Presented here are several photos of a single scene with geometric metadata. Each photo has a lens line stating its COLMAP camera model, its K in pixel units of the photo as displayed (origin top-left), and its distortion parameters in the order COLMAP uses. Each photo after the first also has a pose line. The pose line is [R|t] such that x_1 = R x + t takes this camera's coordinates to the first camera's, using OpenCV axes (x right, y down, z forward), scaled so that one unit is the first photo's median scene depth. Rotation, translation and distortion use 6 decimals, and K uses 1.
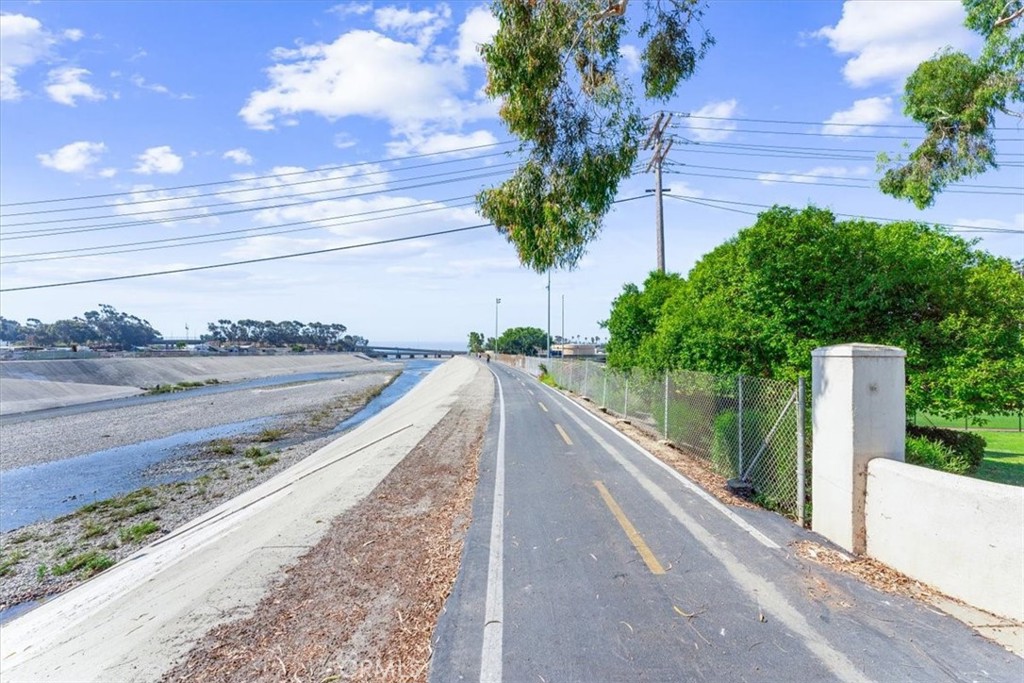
lens RADIAL K [[412.3, 0, 506.9], [0, 412.3, 347.7], [0, 0, 1]] dist [-0.002067, -0.000023]
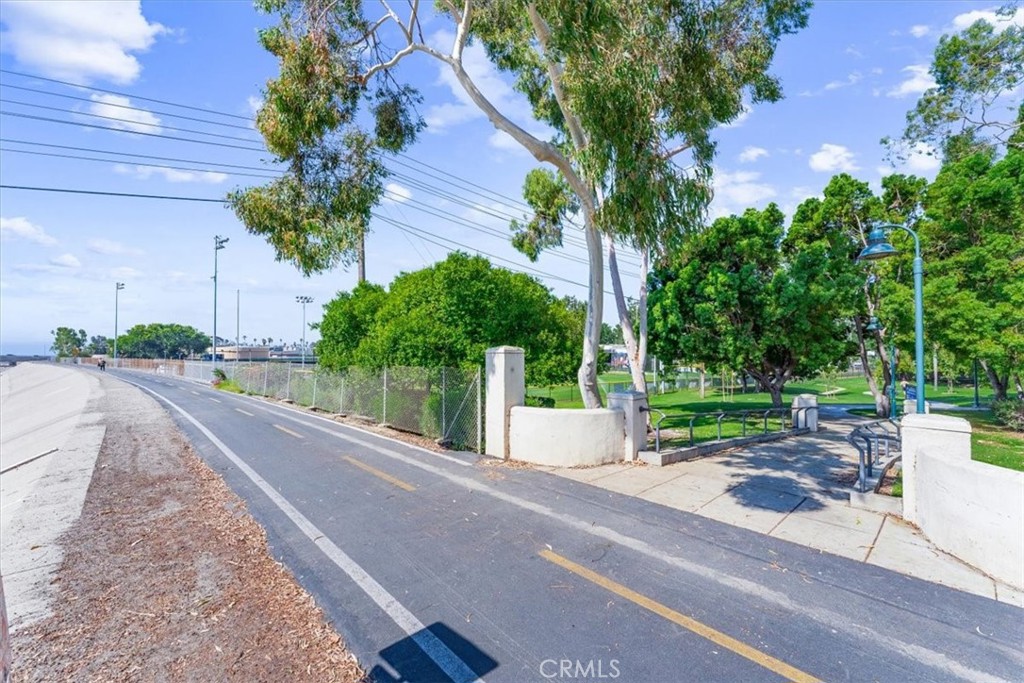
lens RADIAL K [[412.3, 0, 506.9], [0, 412.3, 347.7], [0, 0, 1]] dist [-0.002067, -0.000023]
pose [[0.743680, 0.007437, 0.668494, -0.244603], [-0.002307, 0.999961, -0.008559, 0.008707], [-0.668531, 0.004823, 0.743668, -0.241930]]
